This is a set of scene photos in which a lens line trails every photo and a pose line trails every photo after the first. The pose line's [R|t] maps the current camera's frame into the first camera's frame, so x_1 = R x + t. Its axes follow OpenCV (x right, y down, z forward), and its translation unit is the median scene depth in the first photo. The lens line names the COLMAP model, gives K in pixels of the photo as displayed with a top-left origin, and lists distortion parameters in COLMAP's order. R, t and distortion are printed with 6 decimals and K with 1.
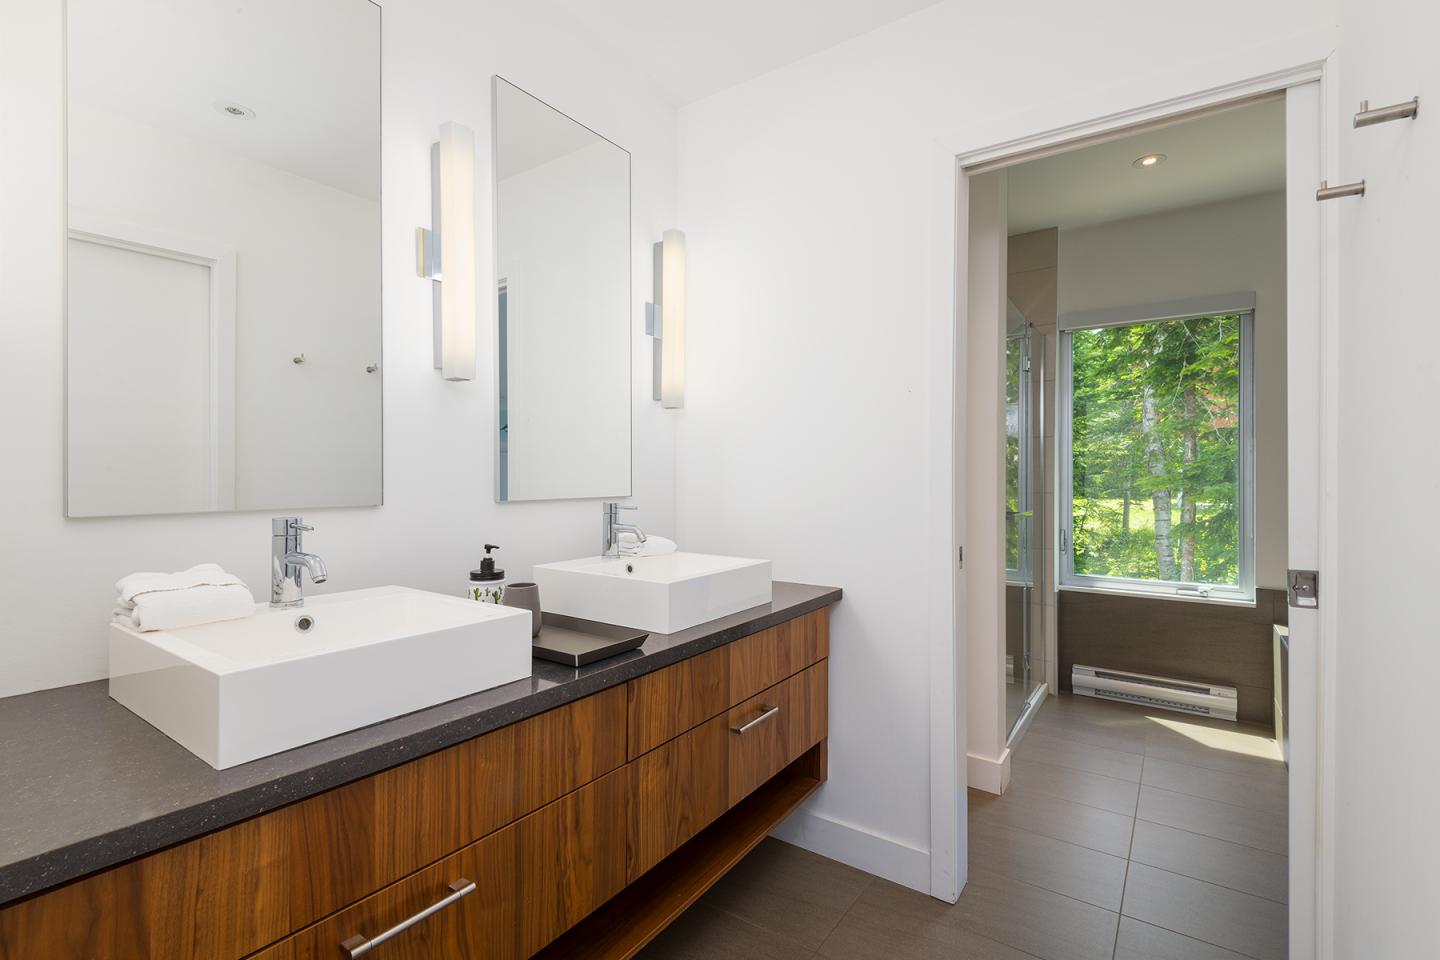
lens RADIAL K [[679.0, 0, 728.5], [0, 679.0, 478.6], [0, 0, 1]] dist [0.013322, -0.000116]
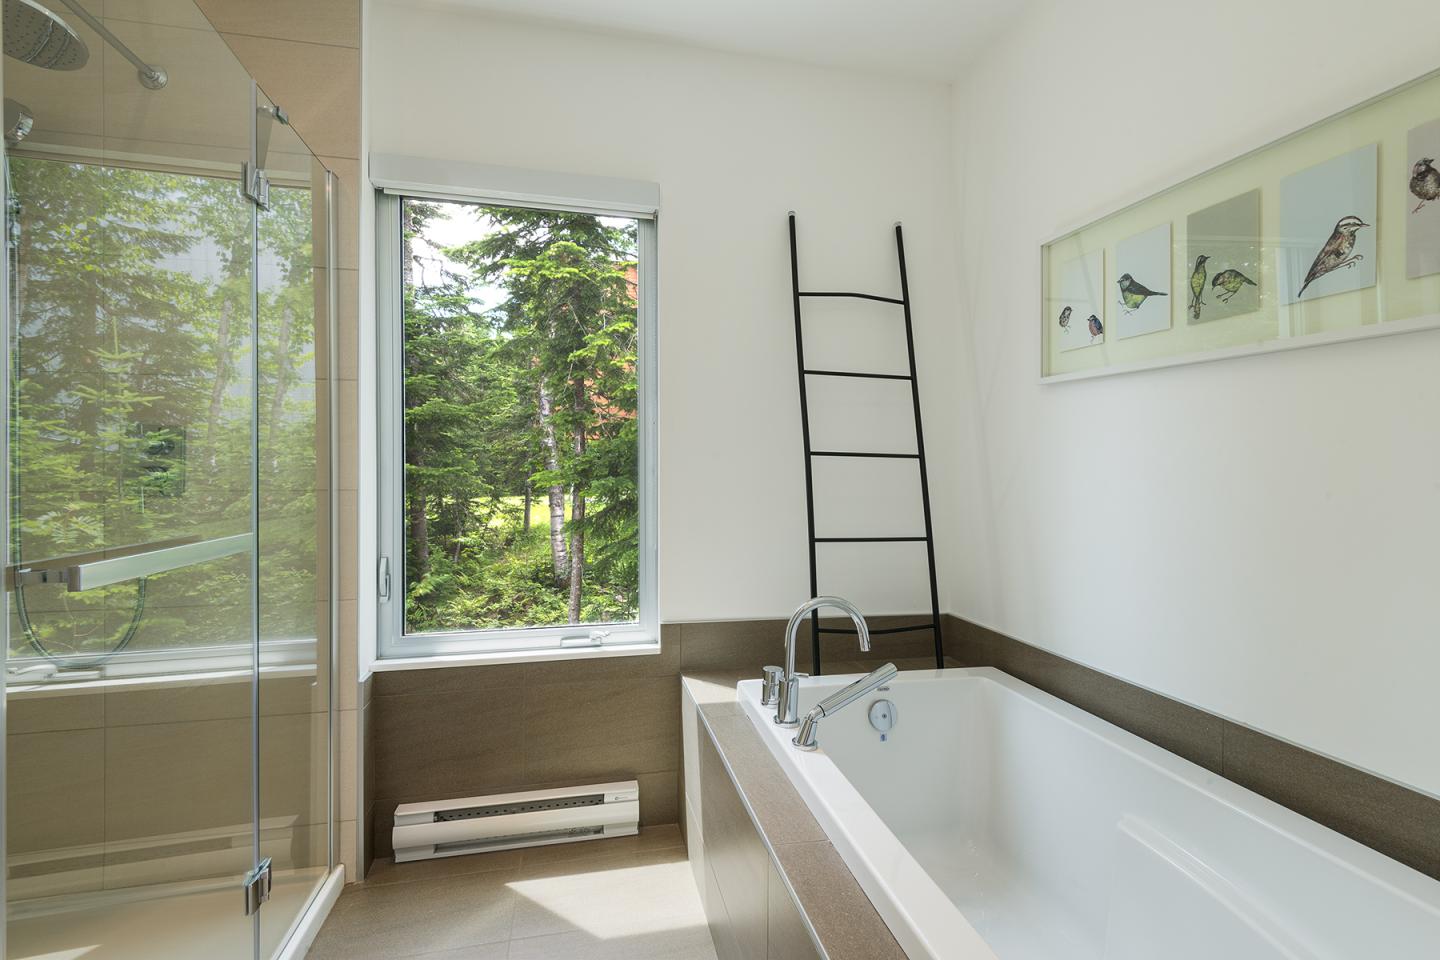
lens RADIAL K [[679.0, 0, 723.1], [0, 679.0, 479.9], [0, 0, 1]] dist [0.013322, -0.000116]
pose [[0.695211, -0.005677, 0.718784, 0.115727], [0.002834, 0.999983, 0.005157, 0.004446], [-0.718800, -0.001548, 0.695215, 0.170497]]
